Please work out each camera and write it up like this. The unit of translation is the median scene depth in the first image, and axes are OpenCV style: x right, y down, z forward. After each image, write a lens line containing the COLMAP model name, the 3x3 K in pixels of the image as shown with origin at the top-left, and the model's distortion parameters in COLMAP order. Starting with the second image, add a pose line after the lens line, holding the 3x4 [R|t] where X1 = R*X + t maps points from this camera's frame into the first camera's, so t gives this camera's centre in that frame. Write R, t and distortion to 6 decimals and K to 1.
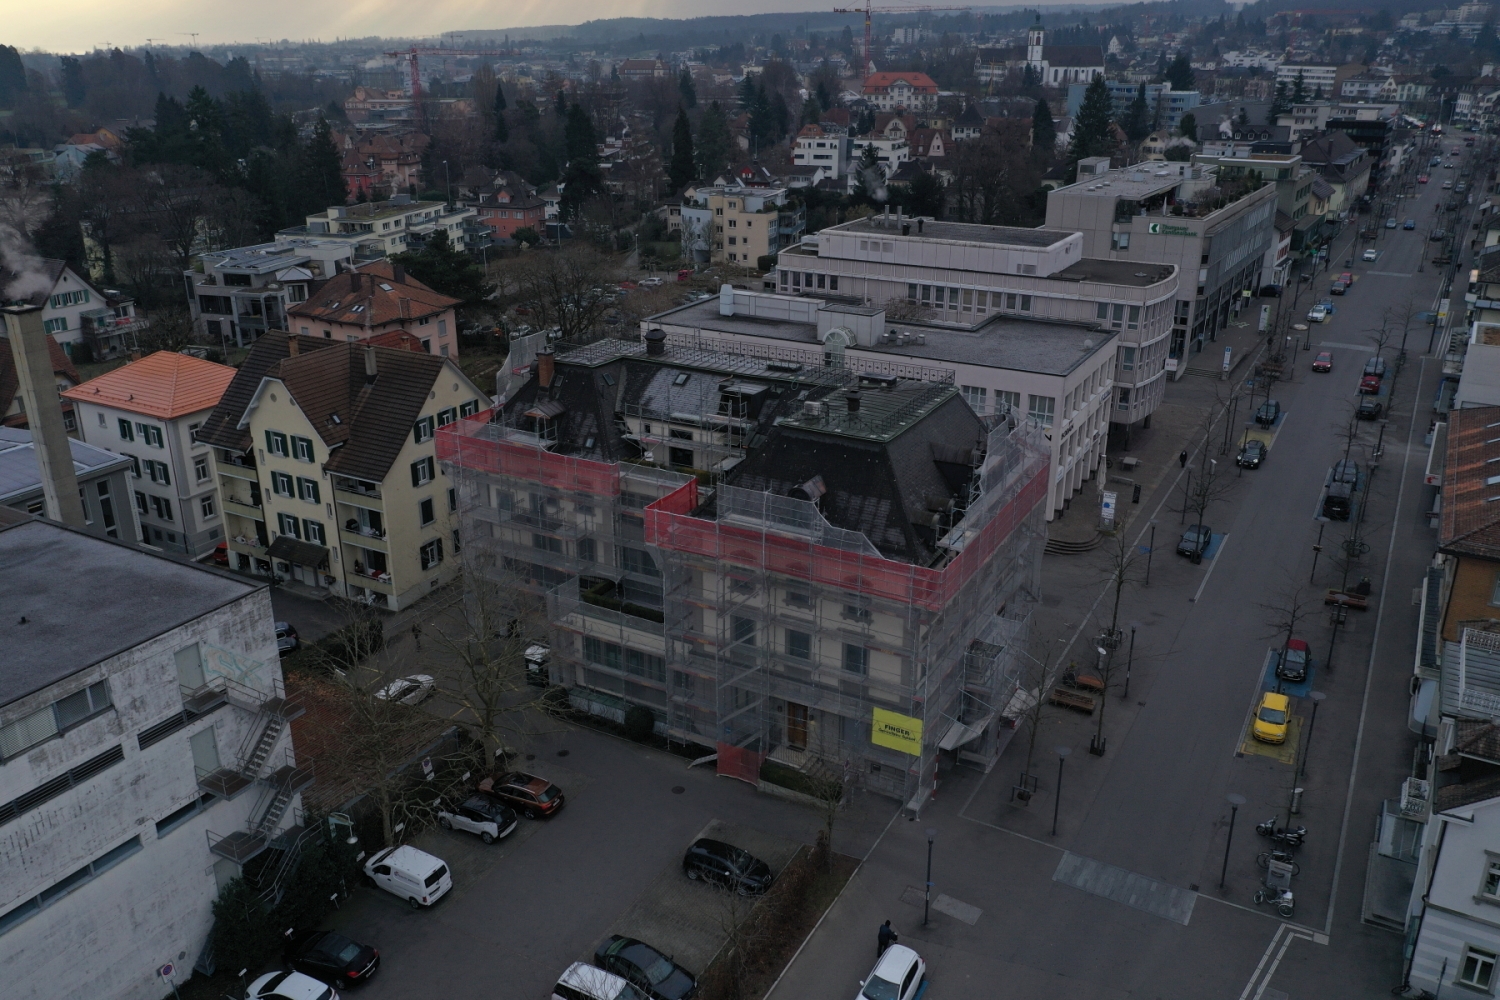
lens RADIAL K [[1195.7, 0, 751.0], [0, 1195.7, 478.9], [0, 0, 1]] dist [0.037578, 0.007102]
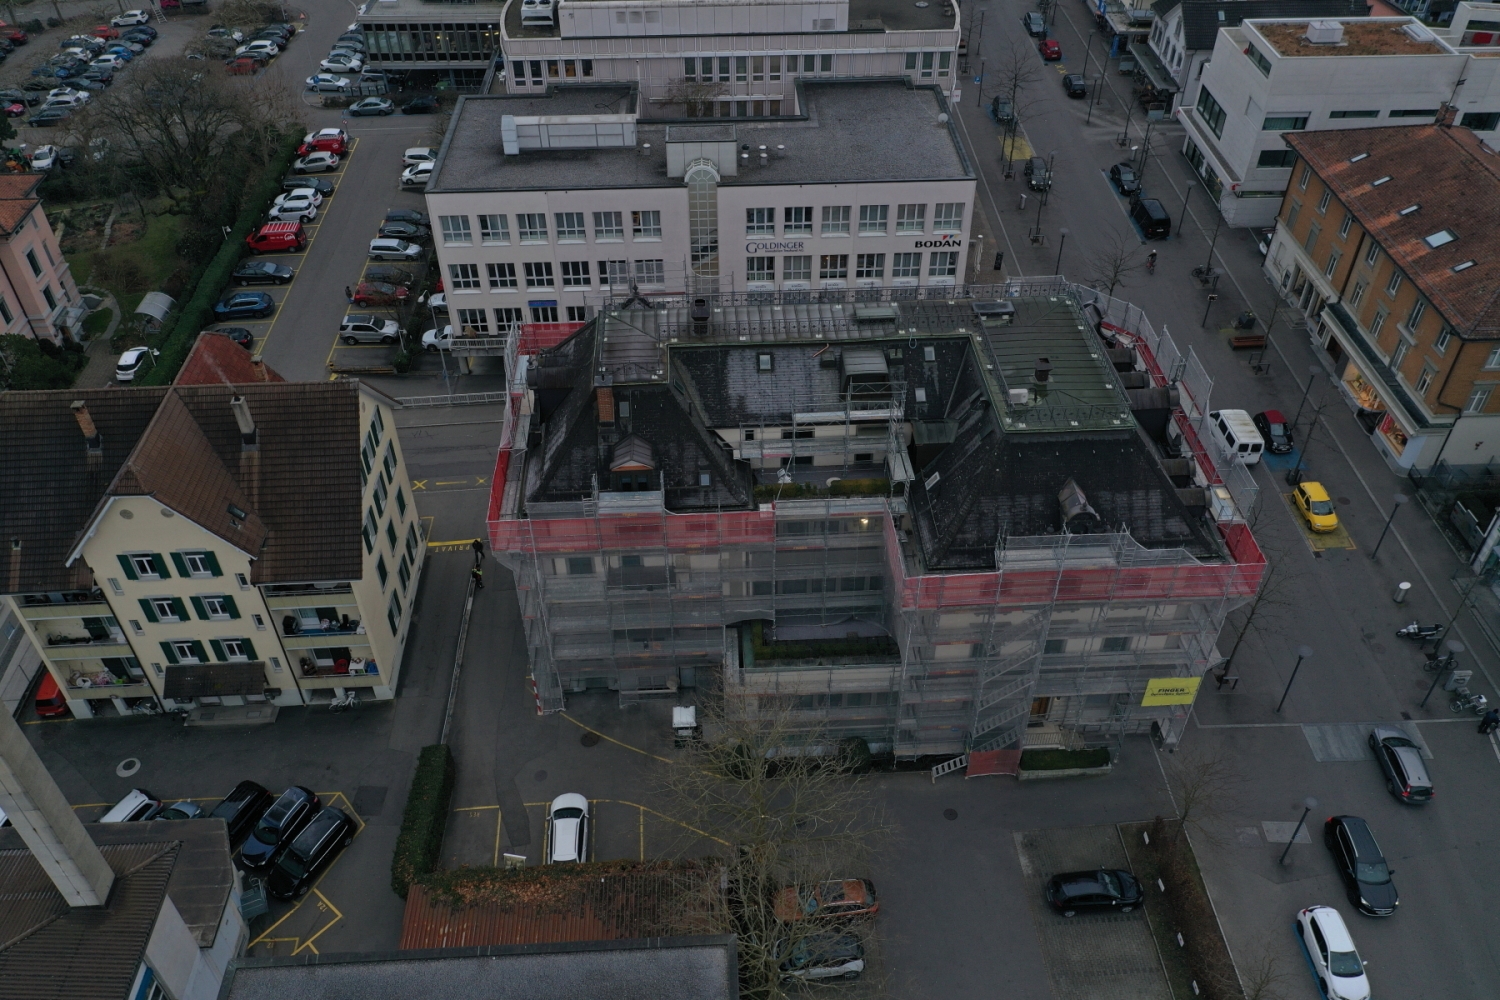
lens RADIAL K [[1195.7, 0, 751.0], [0, 1195.7, 478.9], [0, 0, 1]] dist [0.037578, 0.007102]
pose [[0.852413, -0.343245, 0.394430, -0.345065], [0.189564, 0.905908, 0.378677, -0.267690], [-0.487296, -0.248020, 0.837274, 0.249032]]
